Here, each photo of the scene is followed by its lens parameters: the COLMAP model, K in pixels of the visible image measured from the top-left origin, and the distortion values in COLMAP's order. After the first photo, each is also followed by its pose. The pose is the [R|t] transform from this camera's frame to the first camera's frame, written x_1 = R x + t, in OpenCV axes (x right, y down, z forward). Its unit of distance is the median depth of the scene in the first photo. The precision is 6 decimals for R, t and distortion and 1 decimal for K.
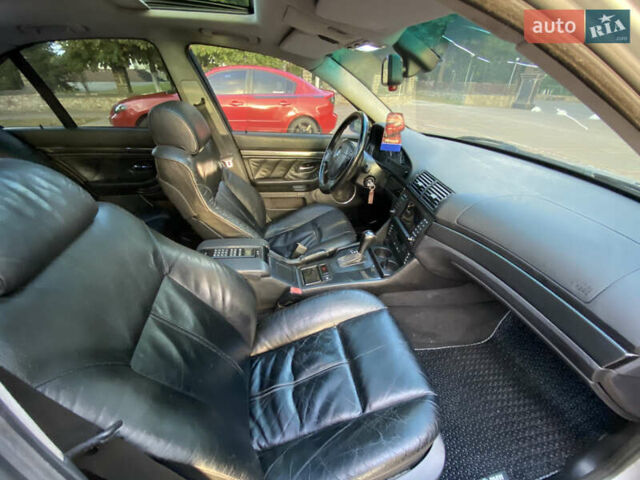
lens RADIAL K [[260.2, 0, 320.0], [0, 260.2, 240.0], [0, 0, 1]] dist [0.017538, -0.012499]
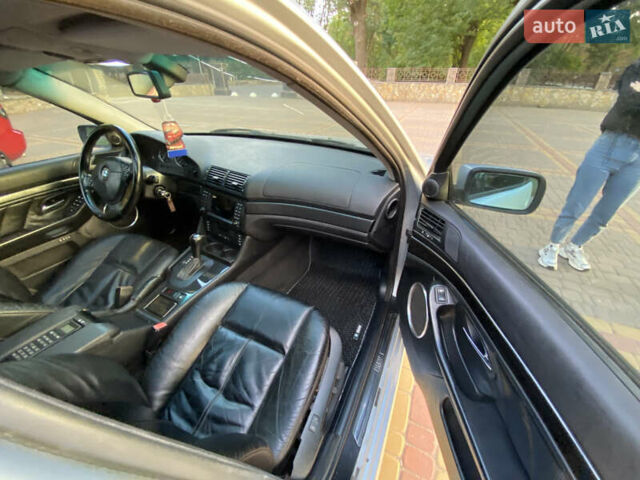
lens RADIAL K [[260.2, 0, 320.0], [0, 260.2, 240.0], [0, 0, 1]] dist [0.017538, -0.012499]
pose [[0.599995, -0.453154, 0.659285, -0.206726], [0.432723, 0.876973, 0.208972, -0.016722], [-0.672872, 0.159906, 0.722270, -0.081845]]
